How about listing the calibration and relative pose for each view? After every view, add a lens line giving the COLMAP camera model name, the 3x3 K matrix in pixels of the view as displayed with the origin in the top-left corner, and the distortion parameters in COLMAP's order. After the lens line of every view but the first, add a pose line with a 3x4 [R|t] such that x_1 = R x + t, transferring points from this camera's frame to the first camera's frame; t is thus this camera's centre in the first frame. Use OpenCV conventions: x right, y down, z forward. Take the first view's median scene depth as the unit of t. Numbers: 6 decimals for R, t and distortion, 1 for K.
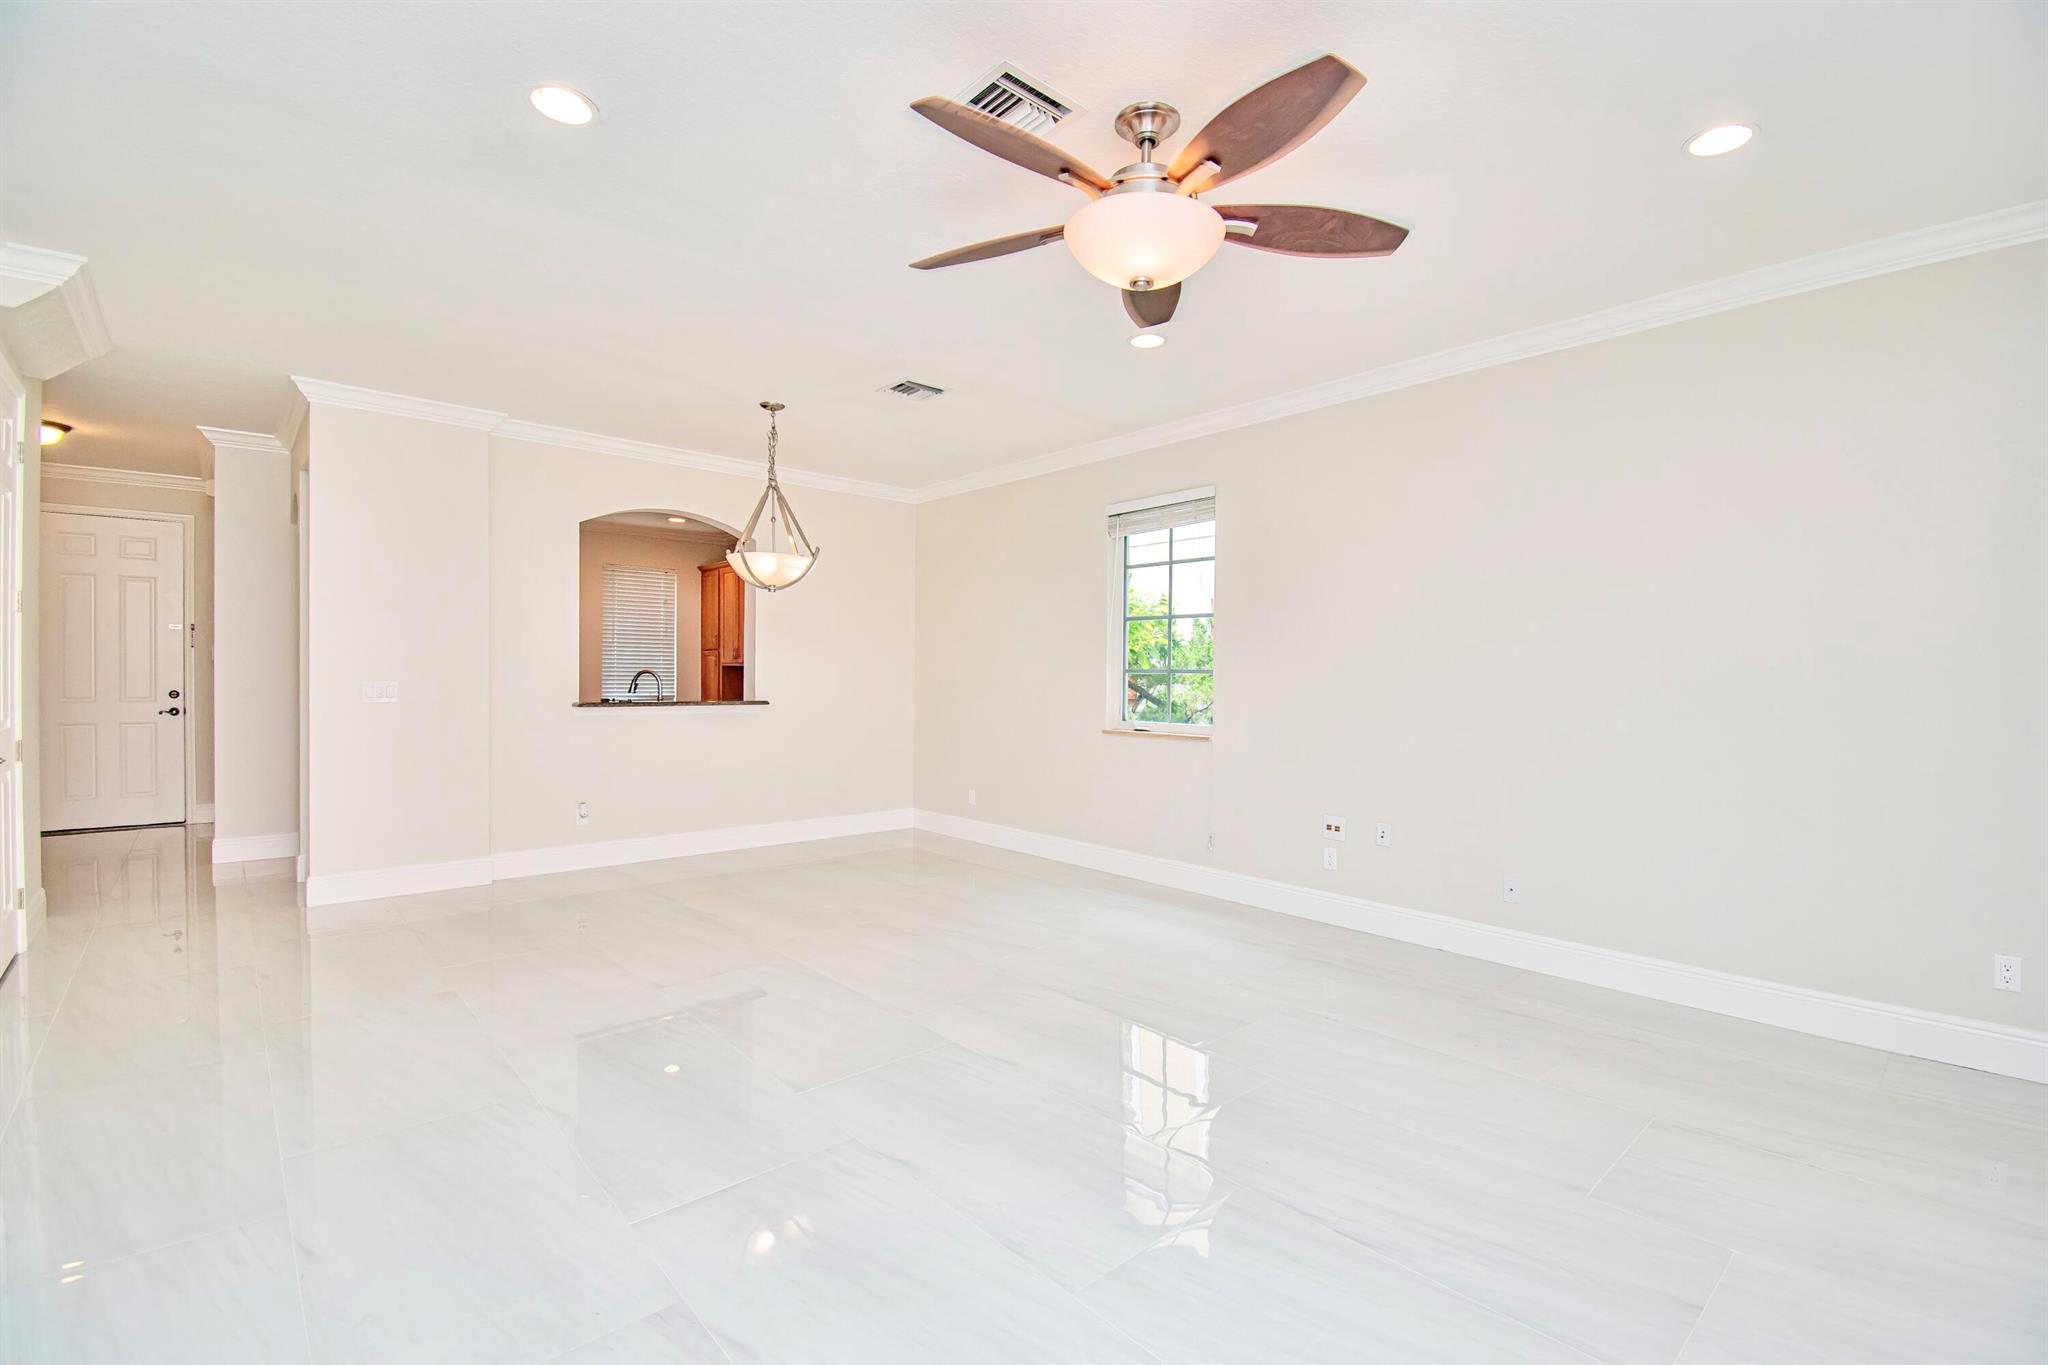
lens RADIAL K [[904.3, 0, 1024.0], [0, 904.3, 682.5], [0, 0, 1]] dist [0.002097, -0.017658]
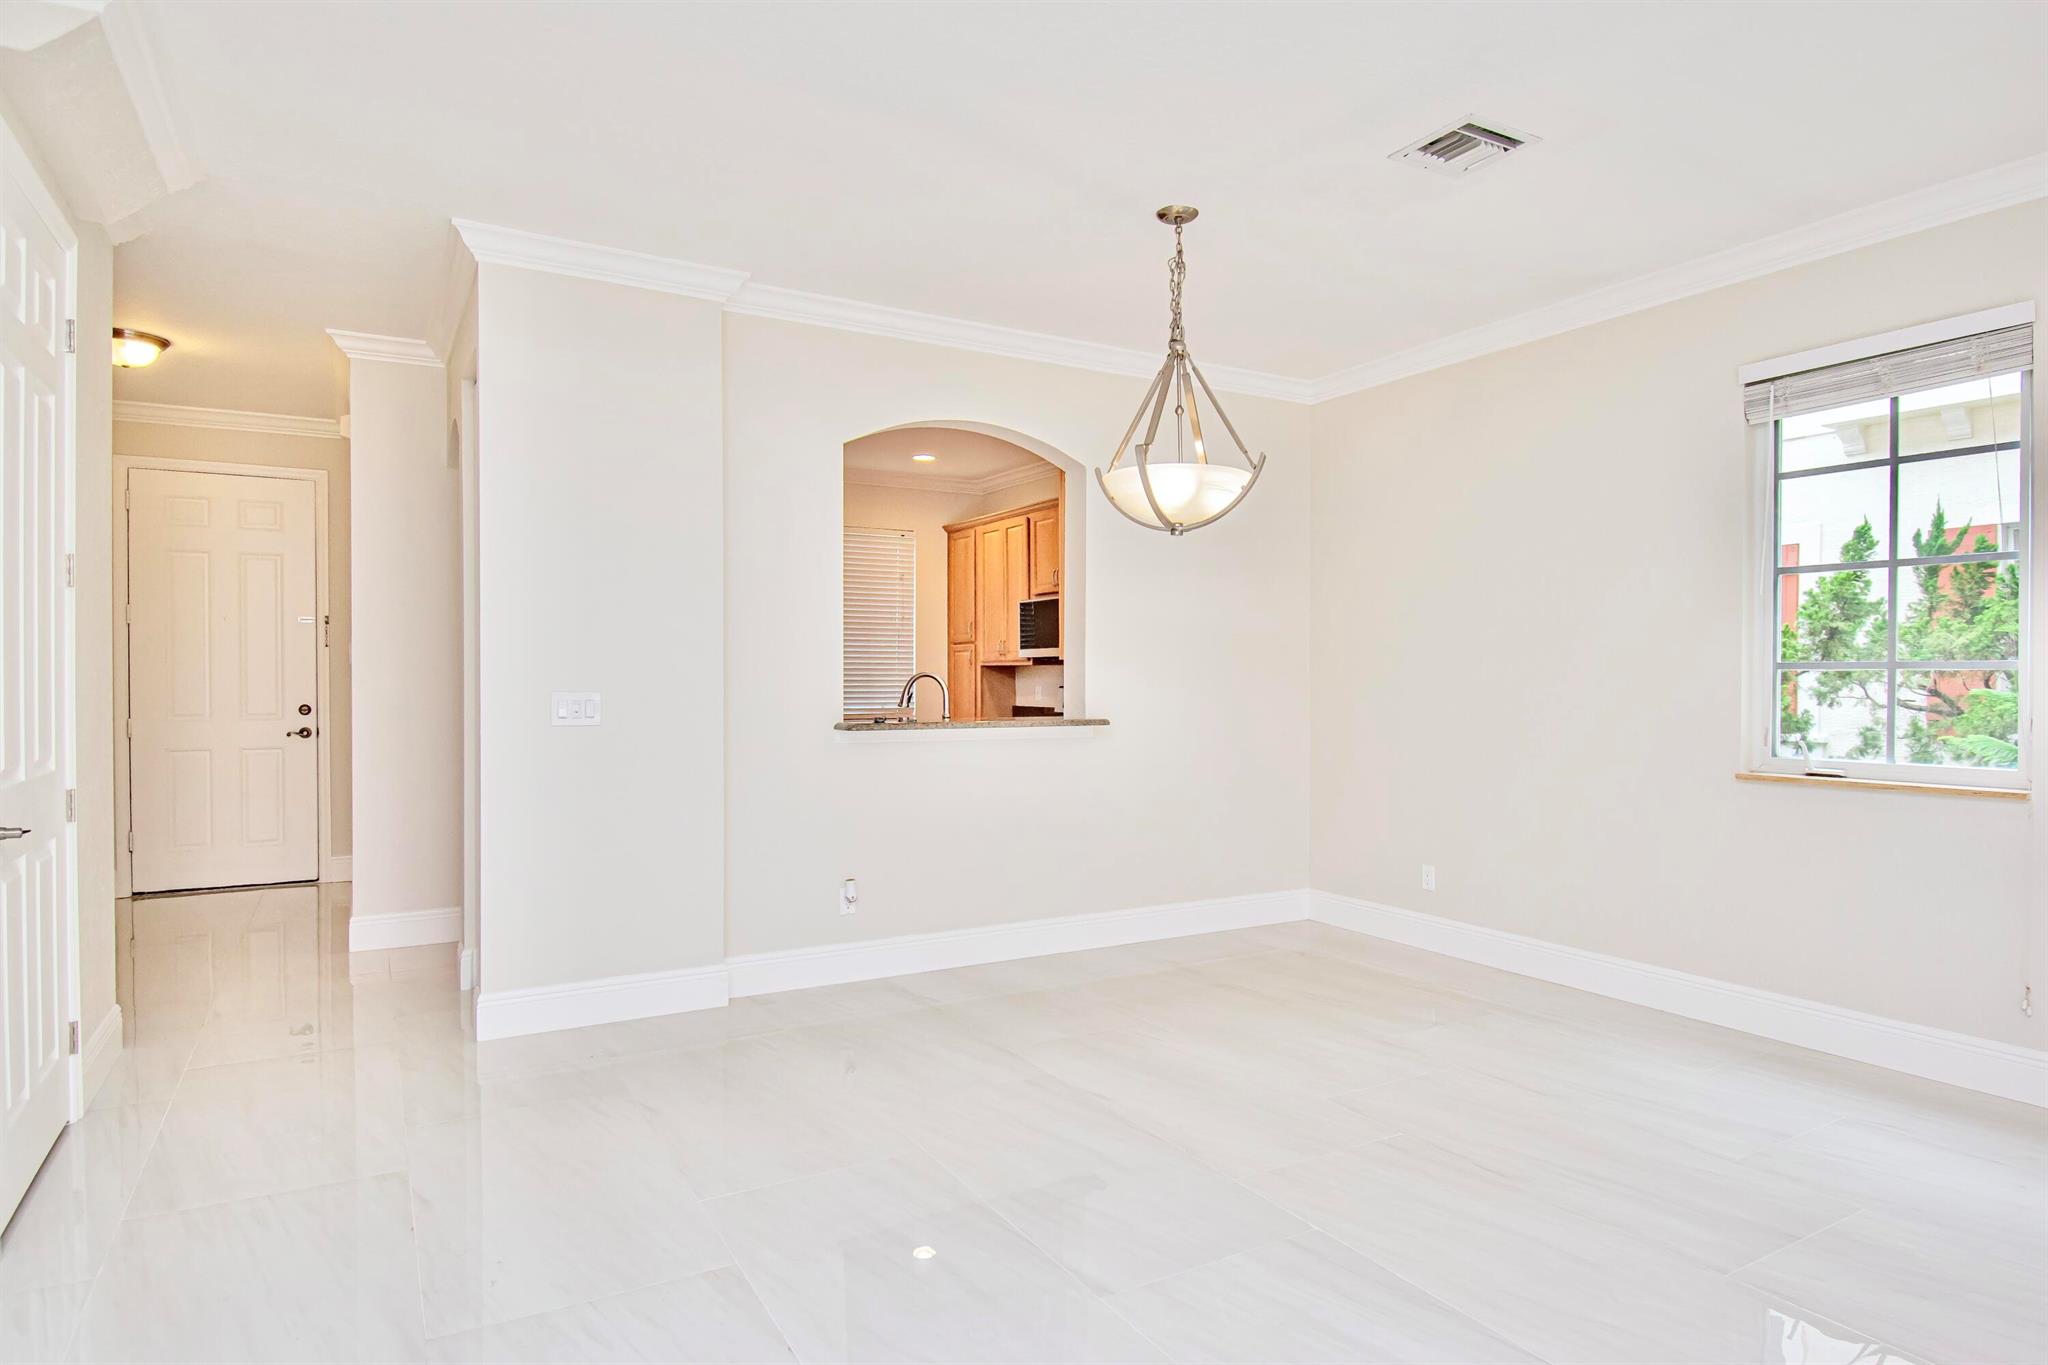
lens RADIAL K [[1146.6, 0, 990.0], [0, 1146.6, 682.8], [0, 0, 1]] dist [-0.003250, -0.001409]
pose [[0.974237, -0.006582, -0.225429, -0.204296], [0.005589, 0.999972, -0.005043, -0.001818], [0.225456, 0.003653, 0.974247, 0.226247]]
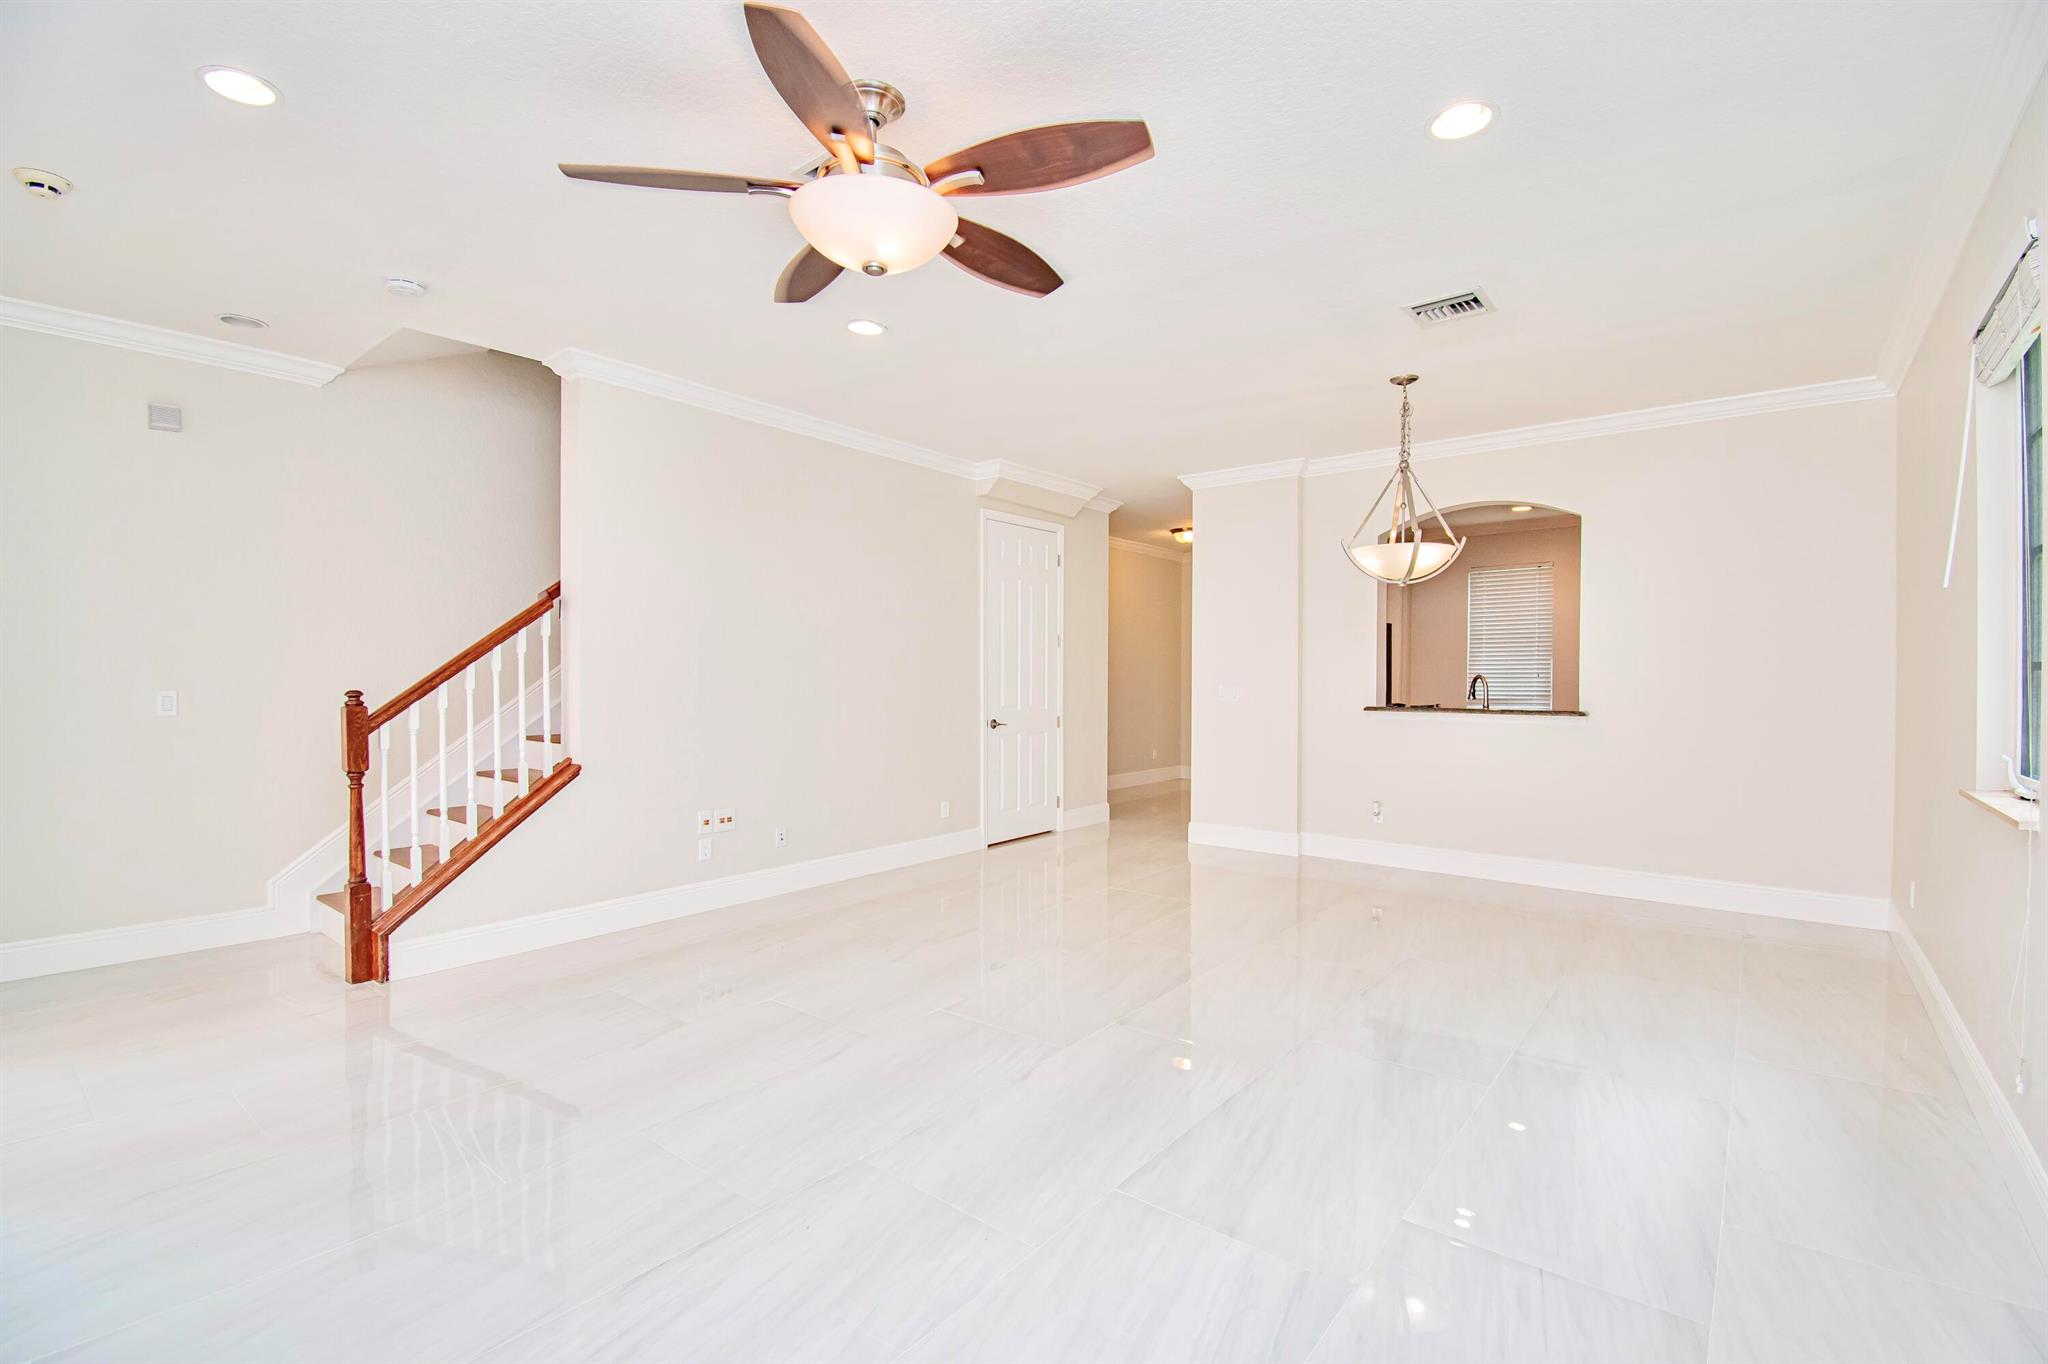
lens RADIAL K [[904.3, 0, 1024.0], [0, 904.3, 682.0], [0, 0, 1]] dist [0.002097, -0.017658]
pose [[0.131153, -0.002846, -0.991358, 0.498620], [-0.017596, 0.999832, -0.005198, 0.006645], [0.991206, 0.018125, 0.131081, 0.450275]]
